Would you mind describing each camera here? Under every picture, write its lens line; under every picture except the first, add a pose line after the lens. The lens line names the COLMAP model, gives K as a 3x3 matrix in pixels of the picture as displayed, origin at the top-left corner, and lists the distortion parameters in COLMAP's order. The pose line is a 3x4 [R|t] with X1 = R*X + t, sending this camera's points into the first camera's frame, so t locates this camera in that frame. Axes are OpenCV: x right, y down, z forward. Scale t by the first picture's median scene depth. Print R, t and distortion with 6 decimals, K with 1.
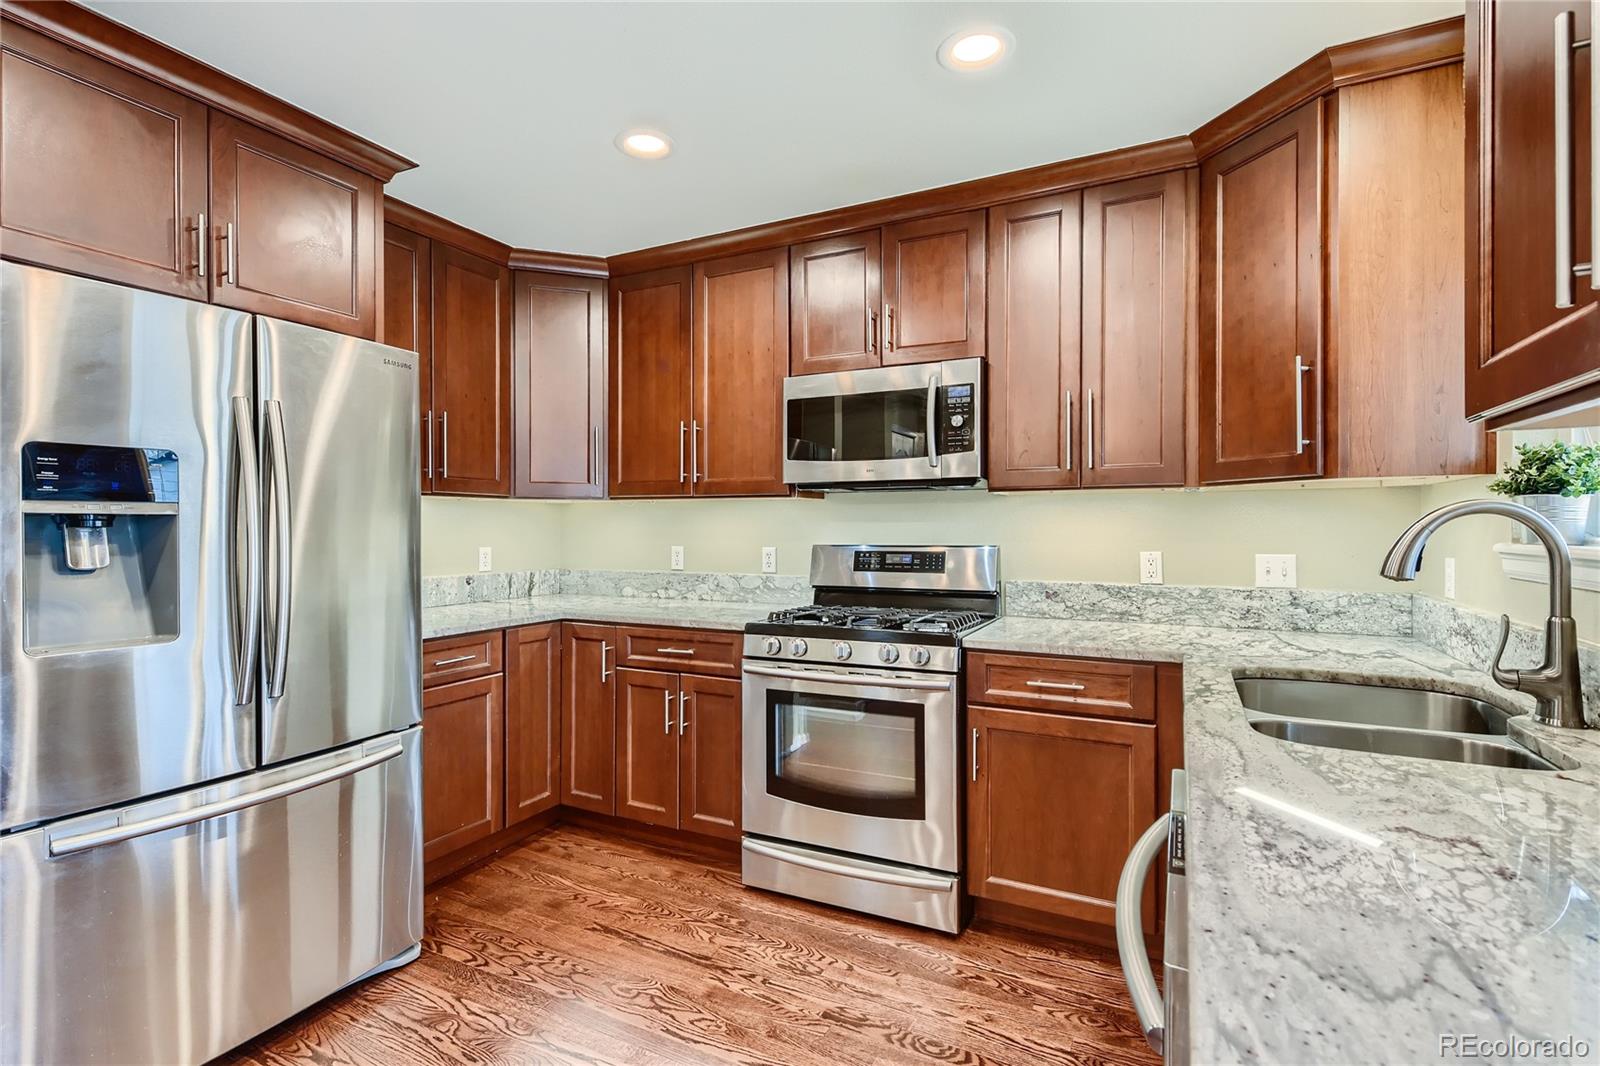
lens RADIAL K [[758.0, 0, 793.1], [0, 758.0, 530.3], [0, 0, 1]] dist [0.017459, -0.000656]
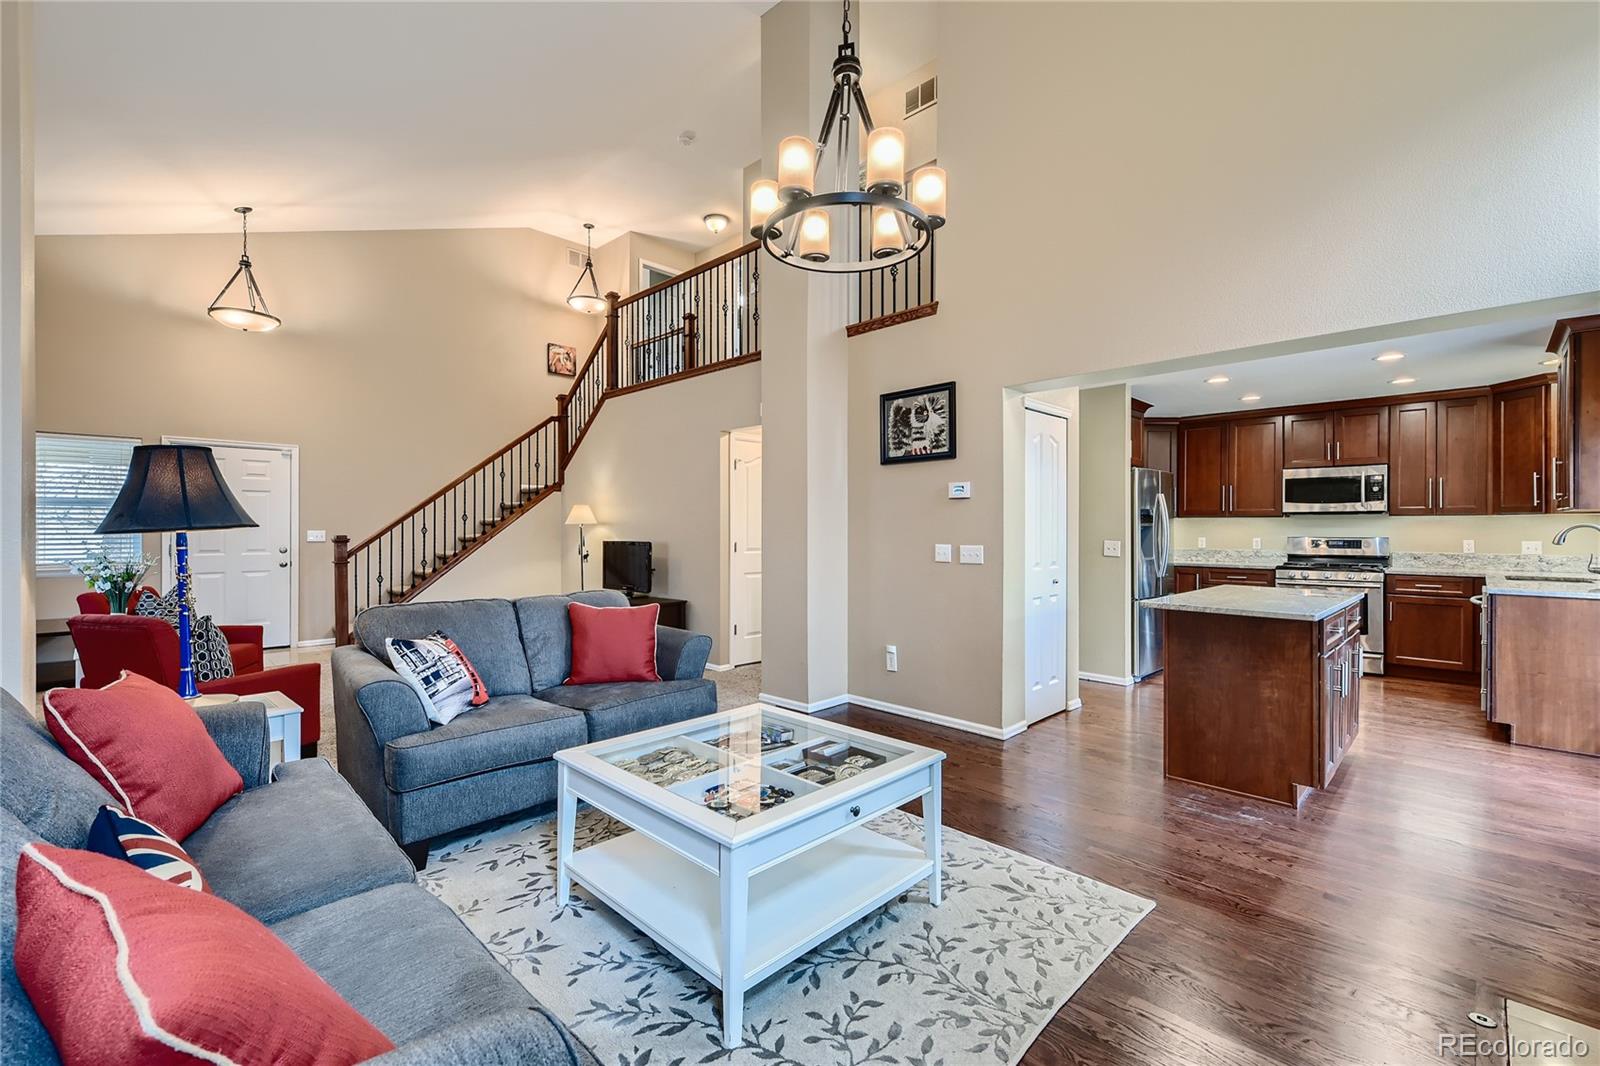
lens RADIAL K [[680.8, 0, 792.1], [0, 680.8, 528.6], [0, 0, 1]] dist [0.002356, -0.000517]
pose [[0.950365, 0.003160, -0.311122, -0.976615], [-0.004398, 0.999985, -0.003278, 0.008081], [0.311107, 0.004484, 0.950364, -1.878568]]
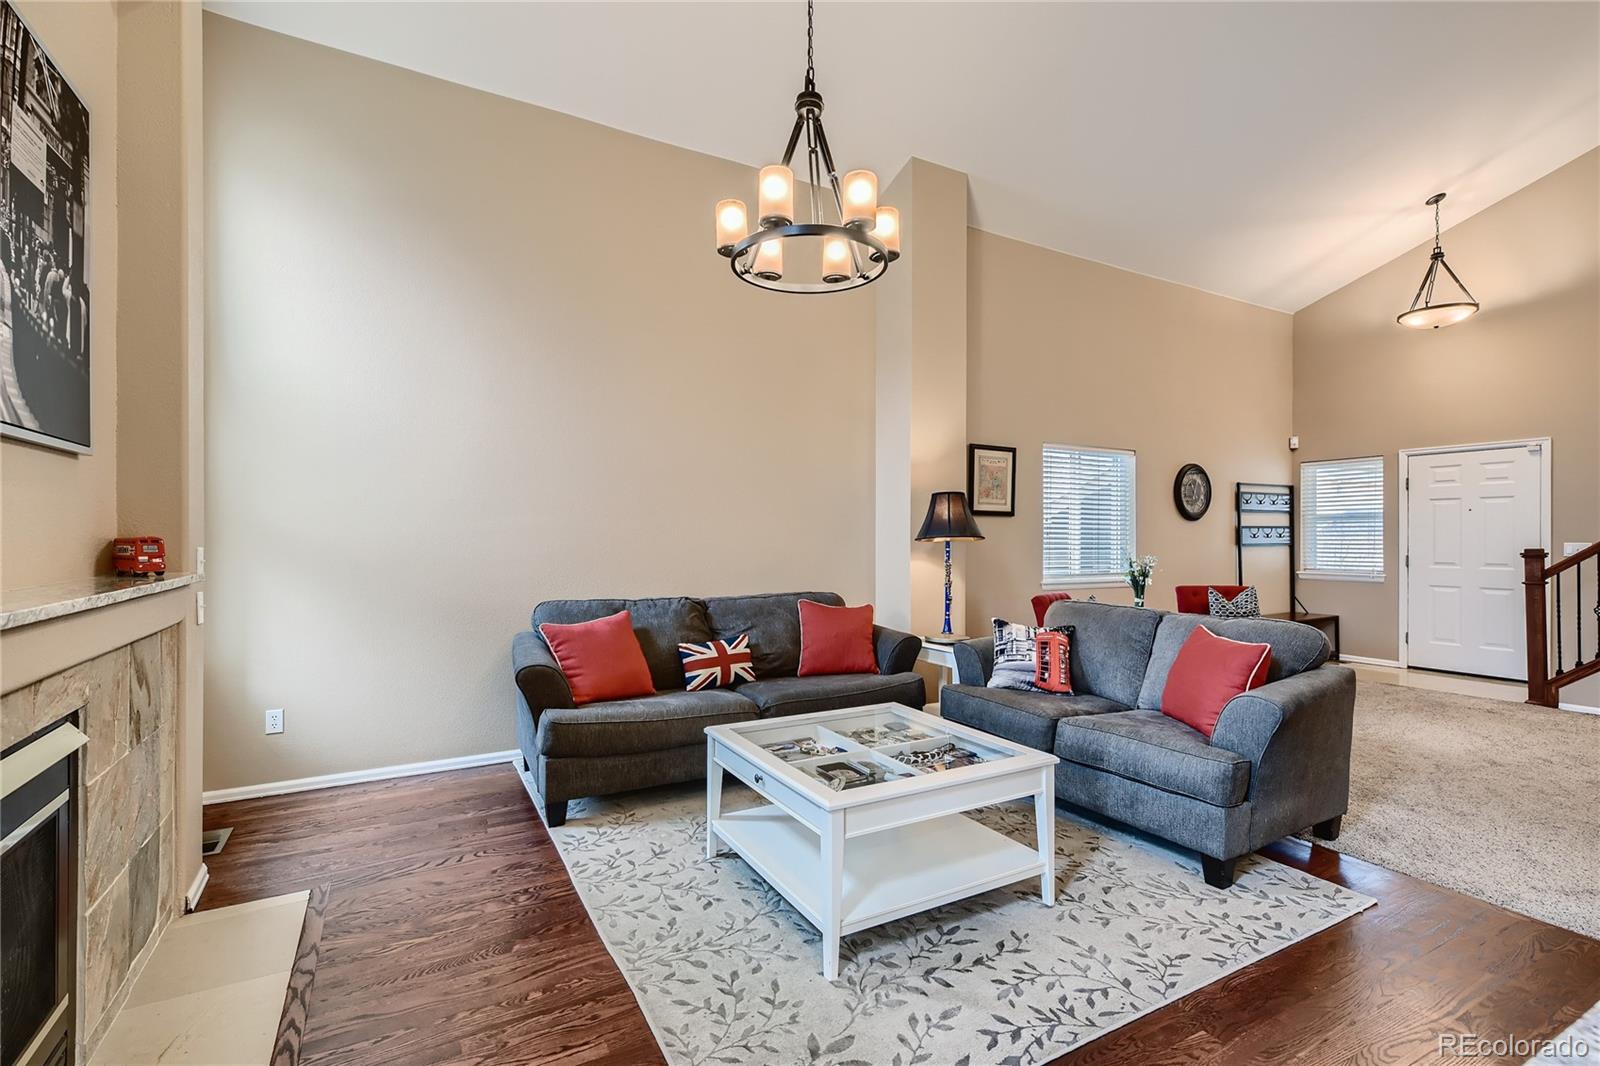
lens RADIAL K [[724.8, 0, 802.8], [0, 724.8, 539.6], [0, 0, 1]] dist [-0.001564, -0.000940]
pose [[-0.551883, 0.004076, -0.833911, -0.417110], [-0.005637, 0.999947, 0.008618, -0.000137], [0.833902, 0.009457, -0.551831, -0.625267]]
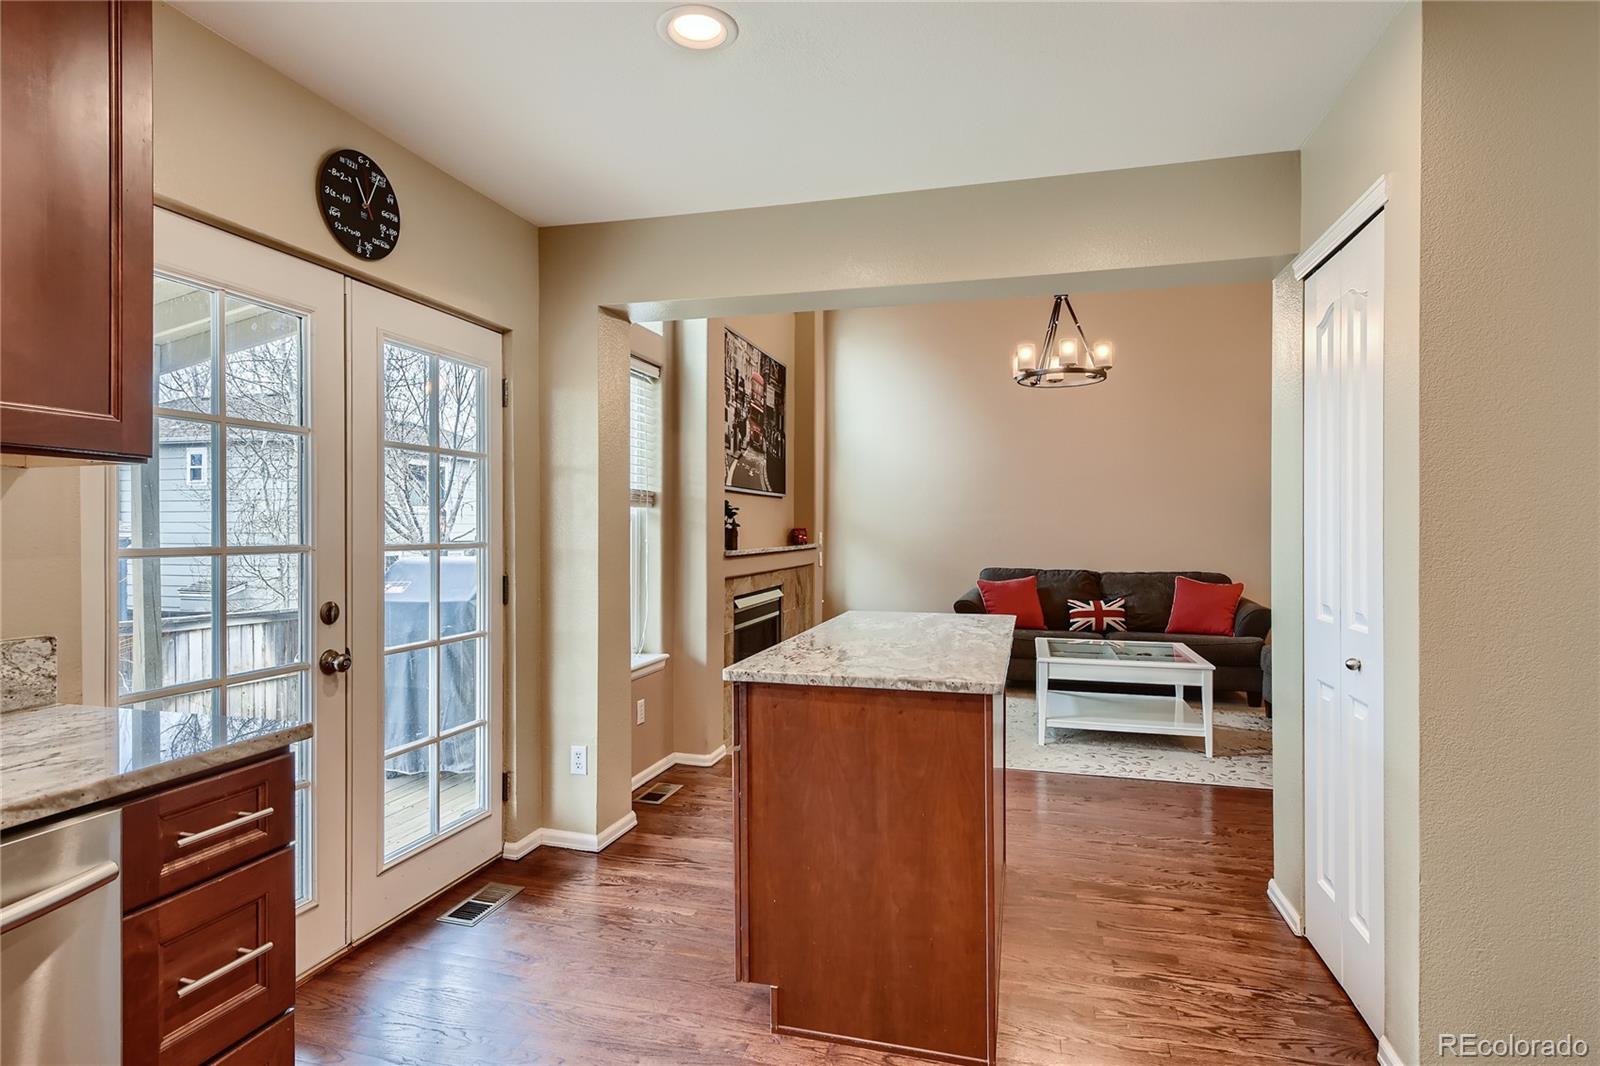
lens RADIAL K [[840.3, 0, 799.6], [0, 840.3, 529.1], [0, 0, 1]] dist [0.007132, -0.000018]
pose [[-0.977791, -0.001559, -0.209575, -0.158705], [-0.003168, 0.999968, 0.007343, -0.005224], [0.209557, 0.007844, -0.977765, 0.772030]]
